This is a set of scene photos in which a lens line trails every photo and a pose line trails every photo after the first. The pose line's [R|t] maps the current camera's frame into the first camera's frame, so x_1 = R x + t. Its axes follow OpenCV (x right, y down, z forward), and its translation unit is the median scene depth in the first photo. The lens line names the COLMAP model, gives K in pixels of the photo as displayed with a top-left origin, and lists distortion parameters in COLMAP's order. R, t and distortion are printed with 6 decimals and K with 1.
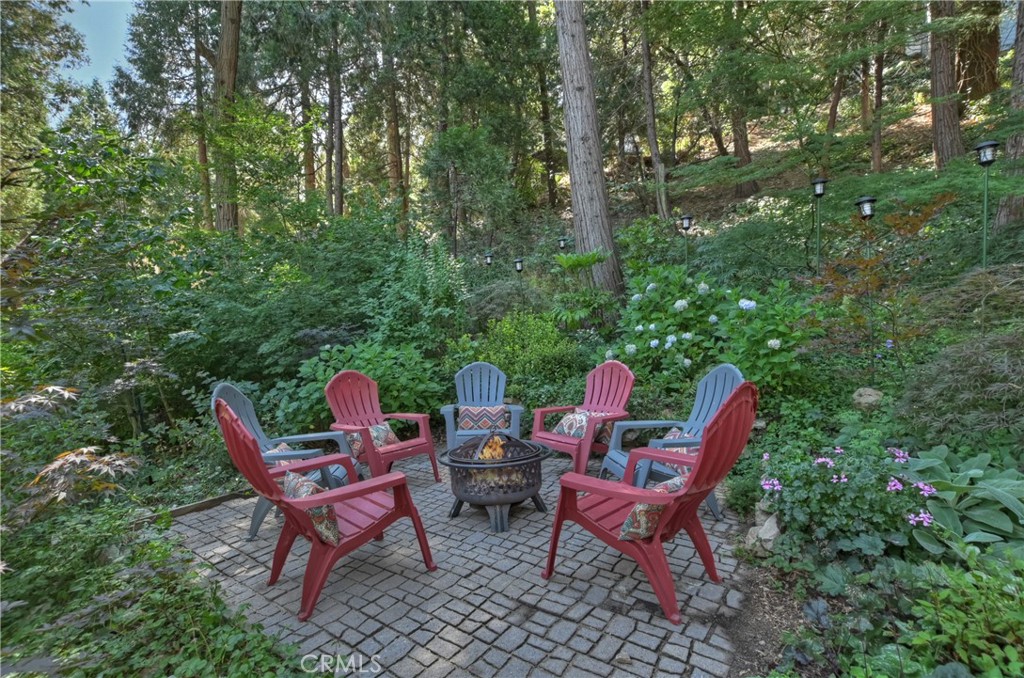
lens RADIAL K [[447.5, 0, 511.8], [0, 447.5, 335.6], [0, 0, 1]] dist [0.005190, 0.000077]
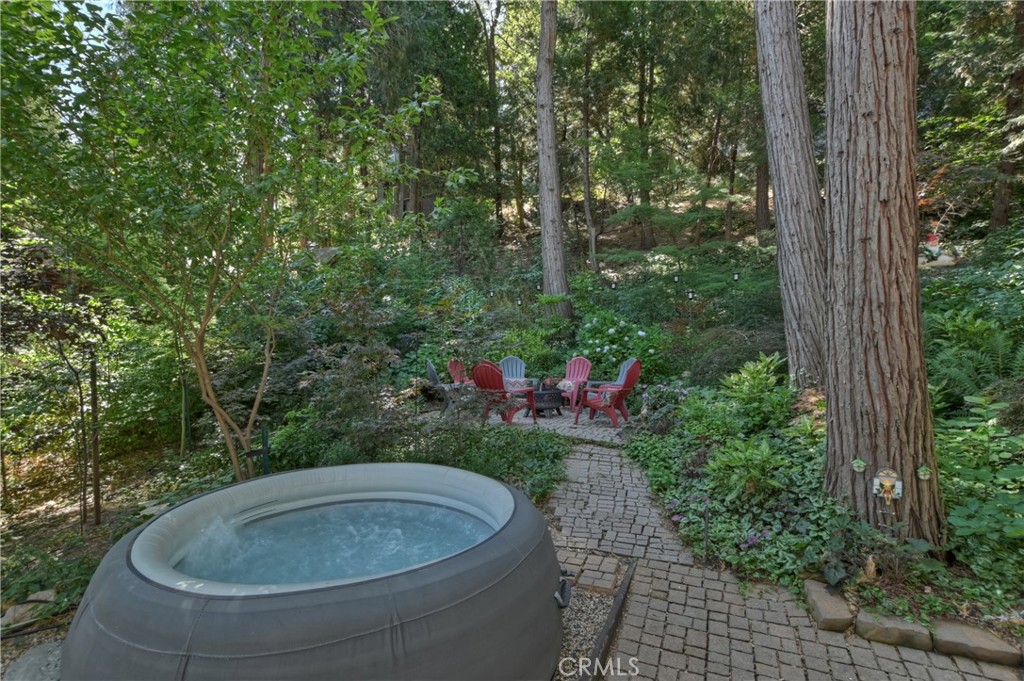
lens RADIAL K [[447.5, 0, 512.1], [0, 447.5, 342.1], [0, 0, 1]] dist [0.005190, 0.000077]
pose [[0.980805, 0.040782, 0.190679, -0.430959], [-0.040036, 0.999168, -0.007764, 0.013646], [-0.190837, -0.000020, 0.981622, -0.865099]]
